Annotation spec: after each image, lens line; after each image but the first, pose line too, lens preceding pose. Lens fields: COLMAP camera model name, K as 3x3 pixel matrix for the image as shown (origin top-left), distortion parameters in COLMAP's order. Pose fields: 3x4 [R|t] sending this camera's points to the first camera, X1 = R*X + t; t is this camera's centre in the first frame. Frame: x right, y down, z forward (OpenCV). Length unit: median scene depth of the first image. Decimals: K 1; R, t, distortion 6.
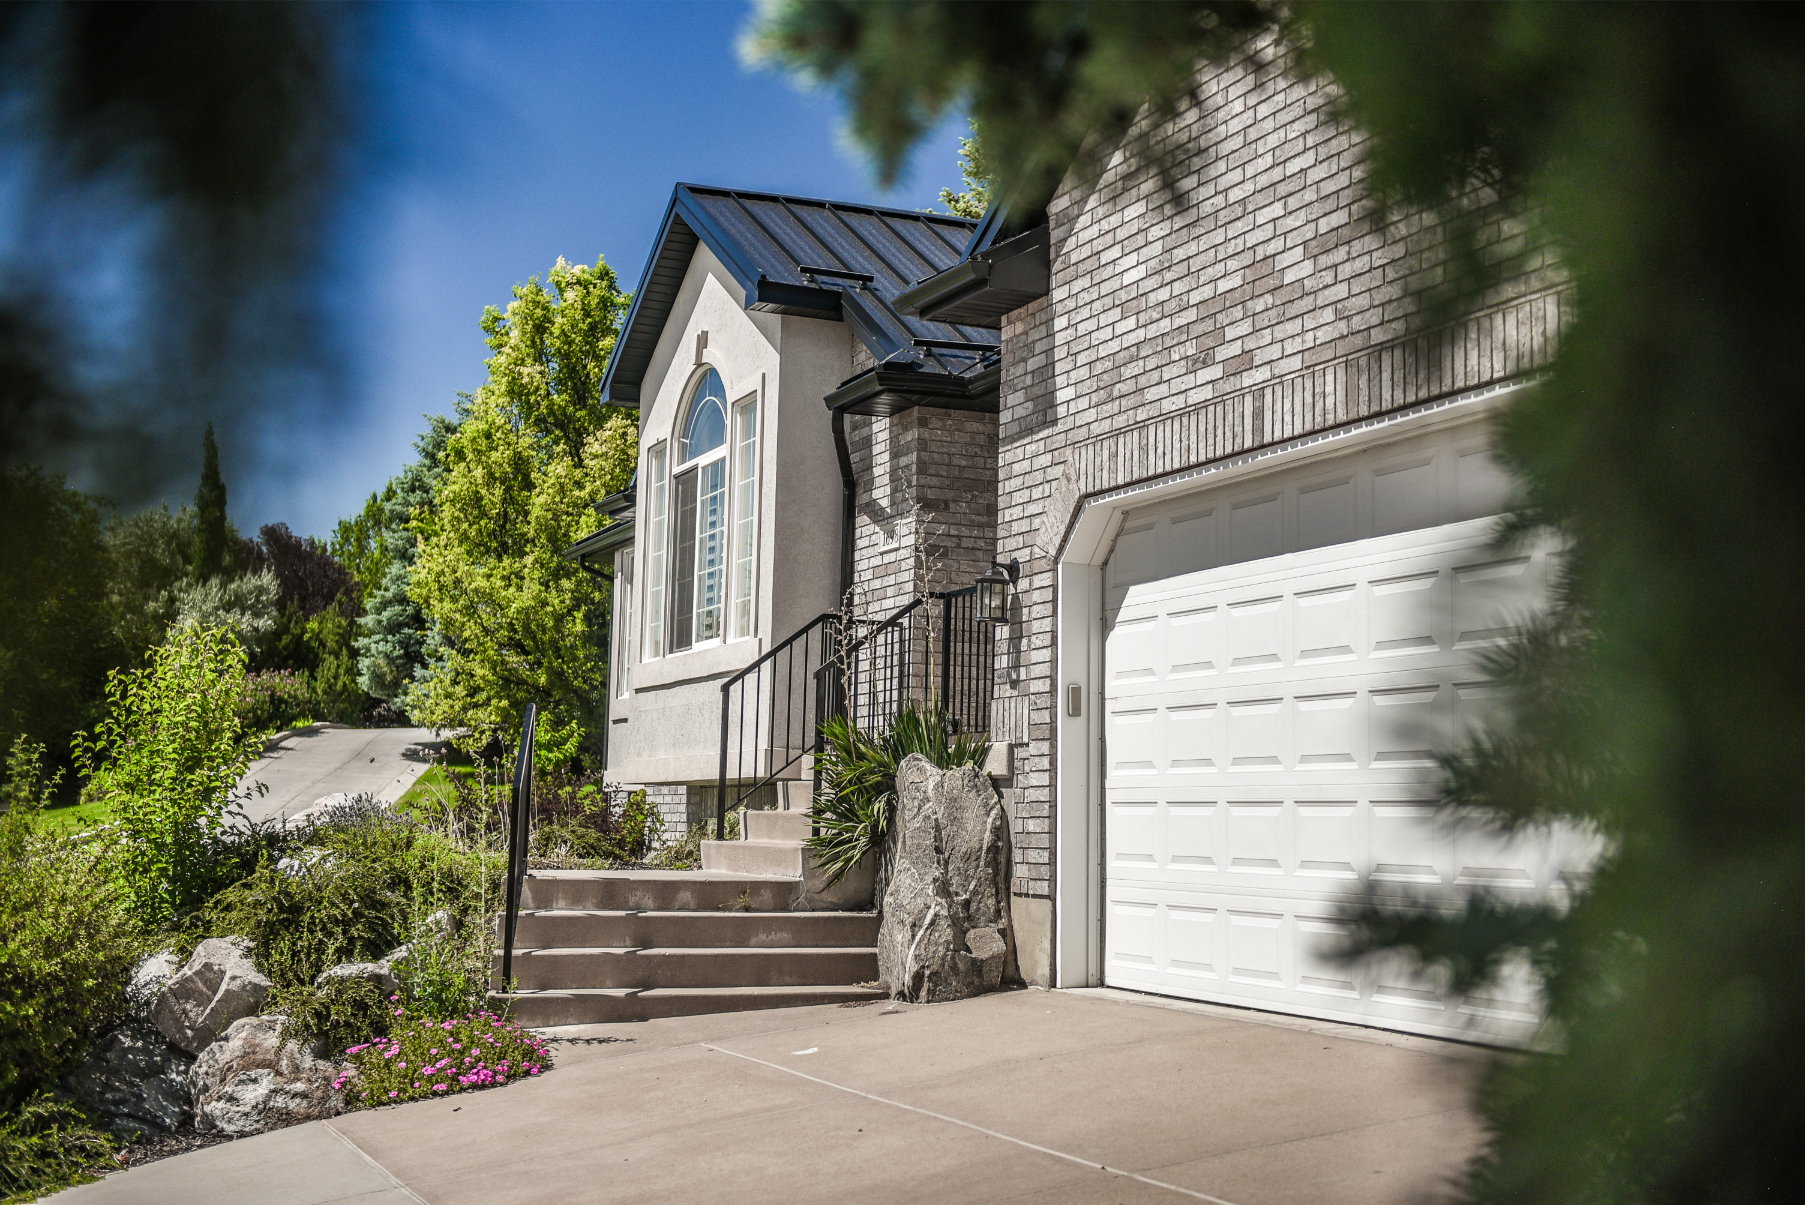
lens RADIAL K [[2278.6, 0, 902.5], [0, 2278.6, 602.5], [0, 0, 1]] dist [-0.009859, -0.003235]
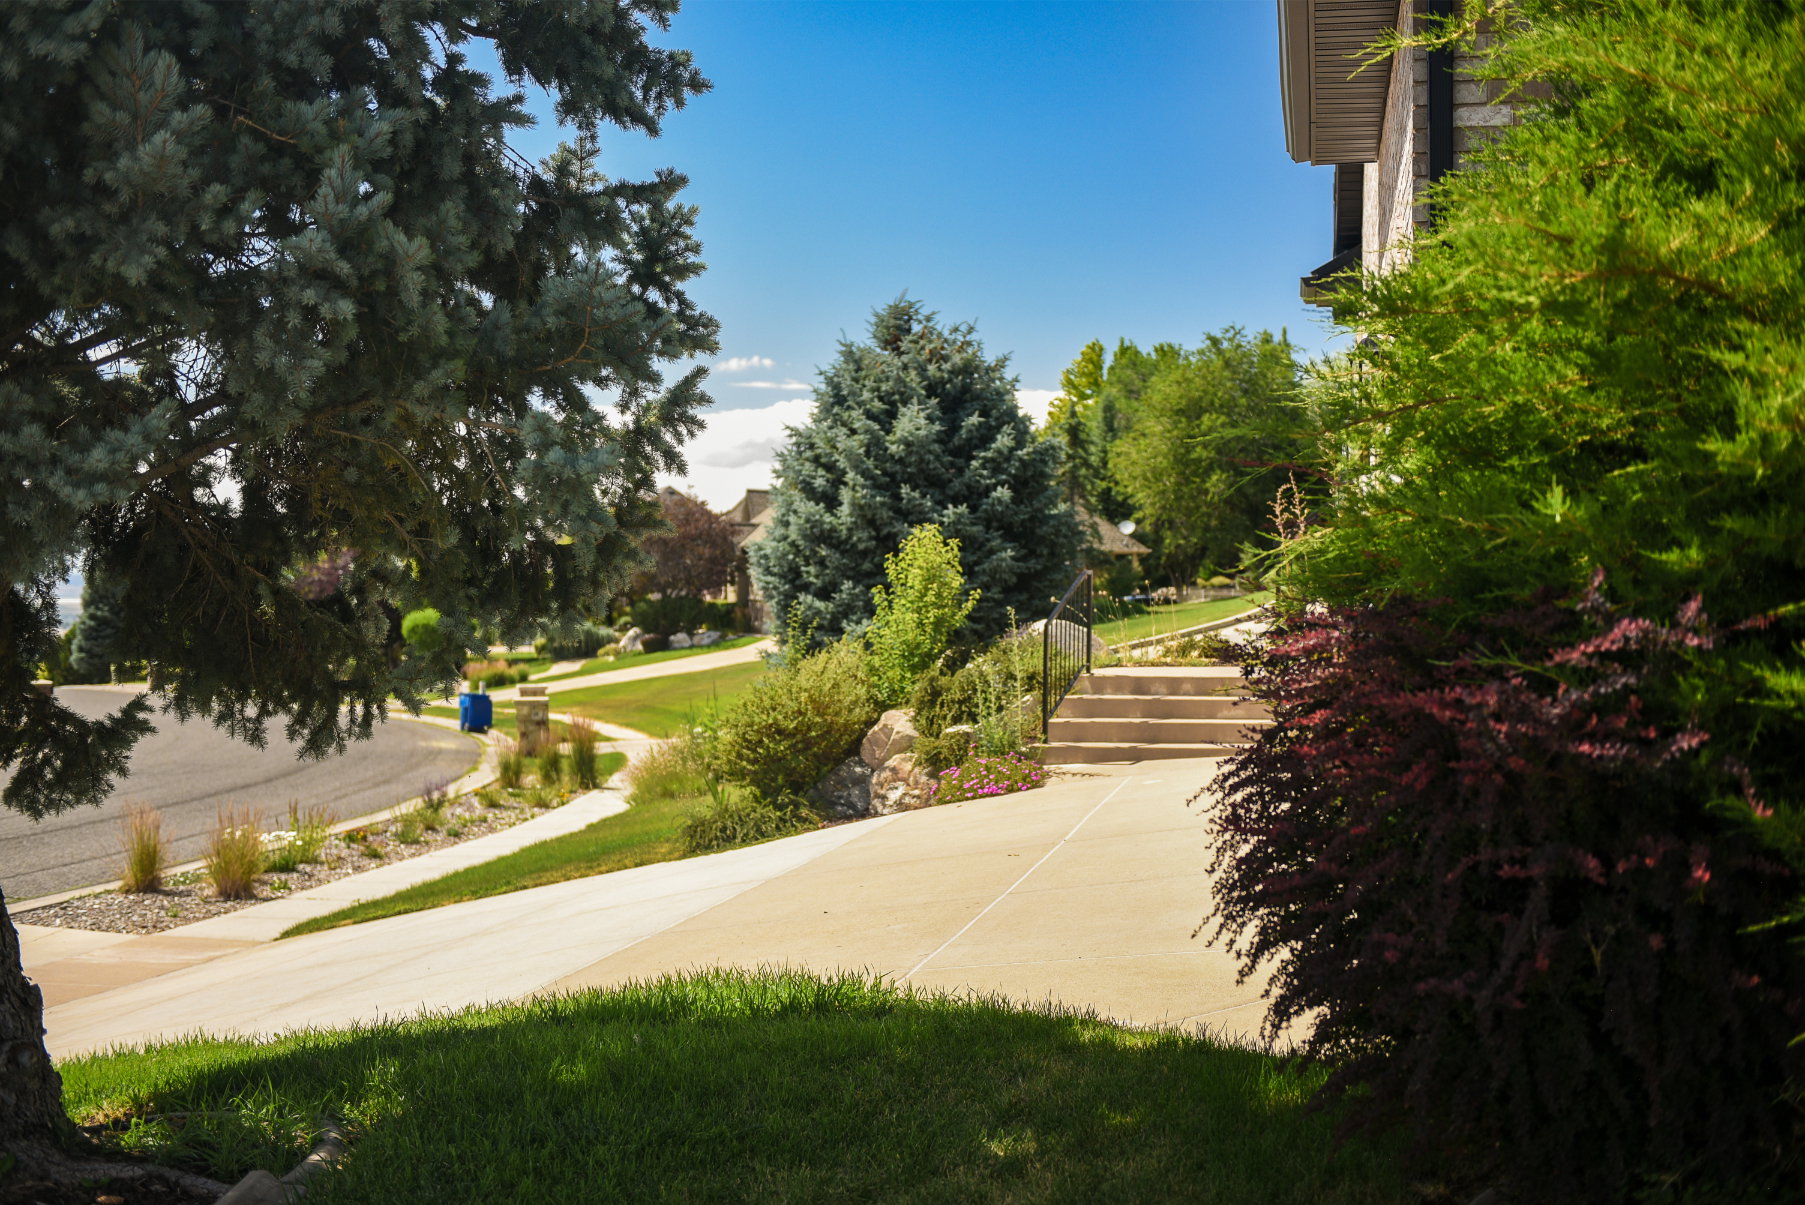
lens RADIAL K [[2050.5, 0, 902.5], [0, 2050.5, 602.5], [0, 0, 1]] dist [0.000158, 0.017783]
pose [[0.825892, -0.016759, -0.563579, 0.548395], [0.073612, 0.994208, 0.078310, -0.056404], [0.559002, -0.106162, 0.822342, -0.283681]]
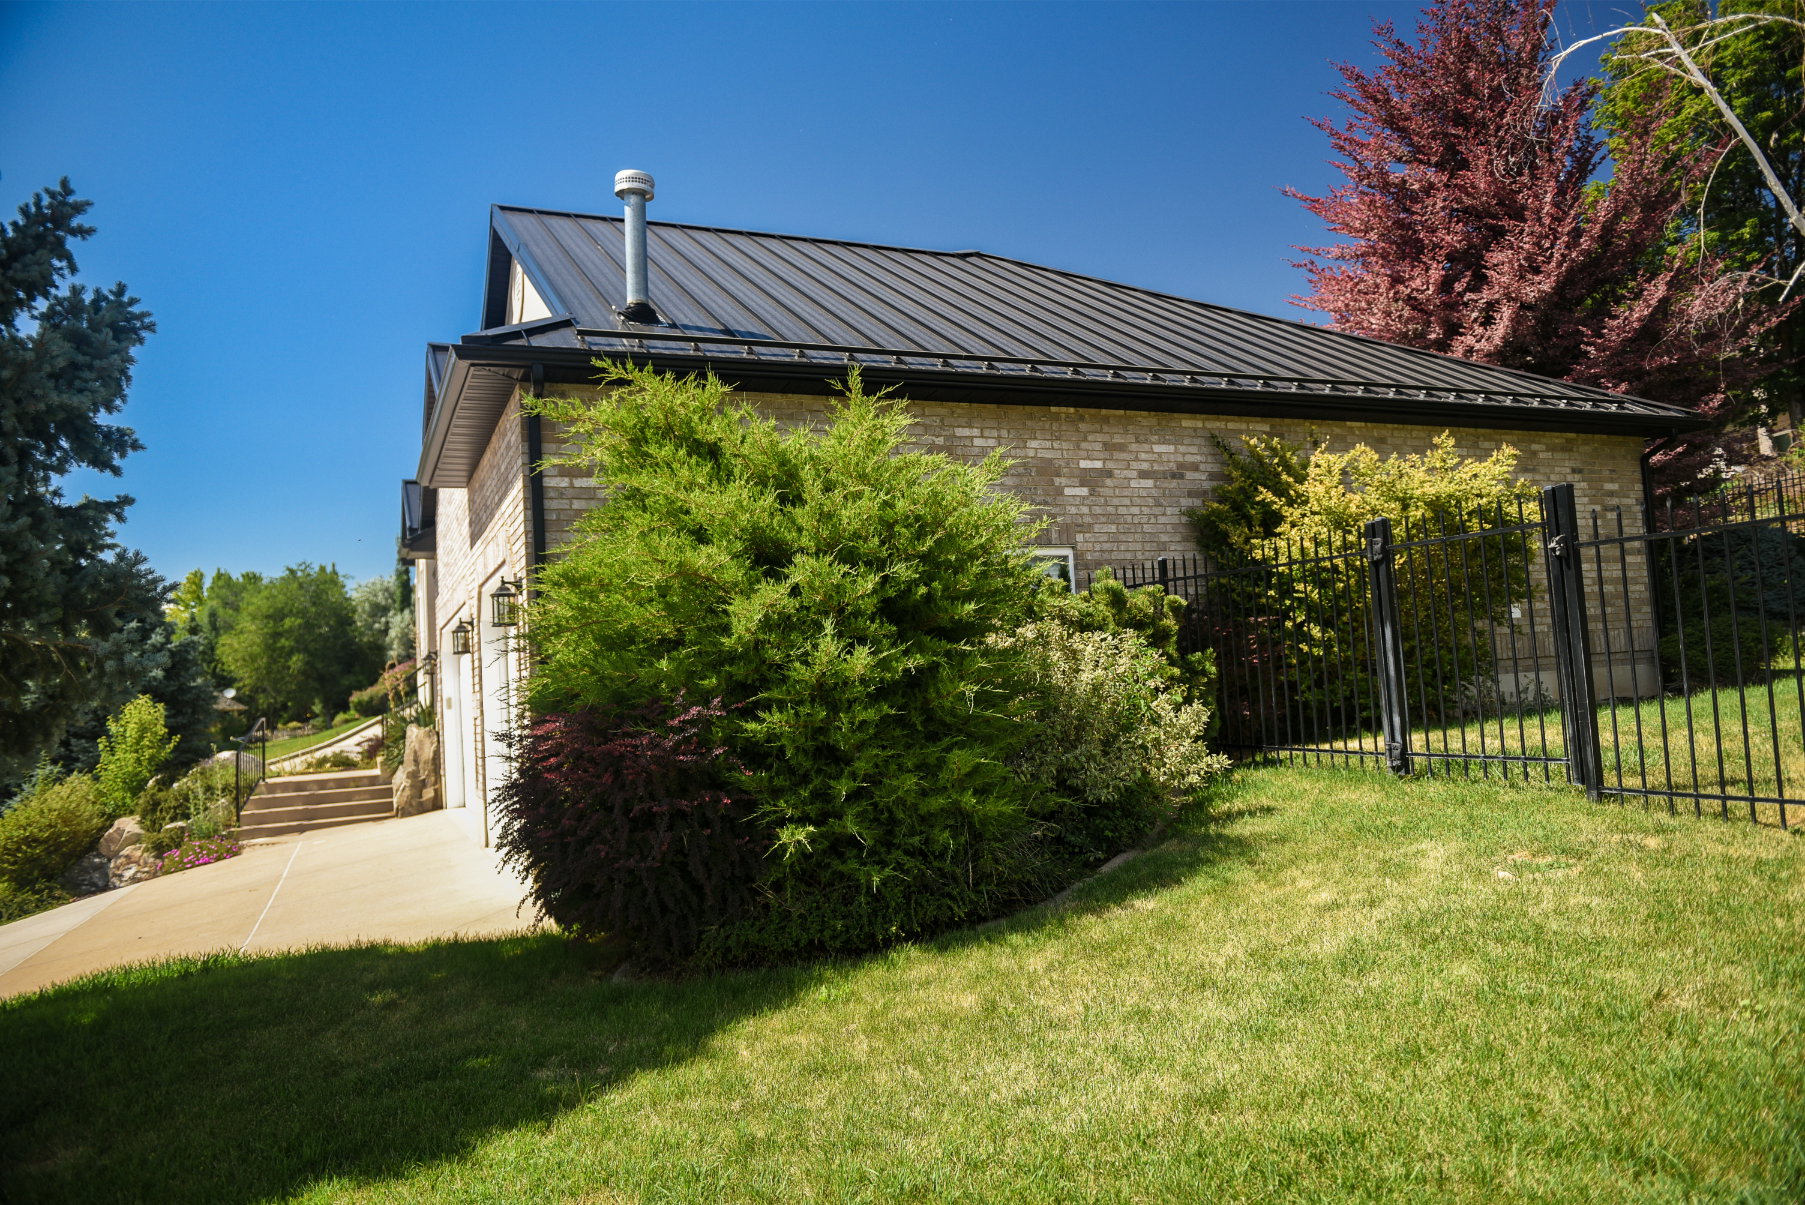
lens RADIAL K [[1219.1, 0, 902.5], [0, 1219.1, 602.5], [0, 0, 1]] dist [-0.010473, -0.003332]
pose [[0.996252, -0.080179, 0.032444, 0.535650], [0.079307, 0.996475, 0.027340, -0.067448], [-0.034522, -0.024665, 0.999100, -0.428164]]
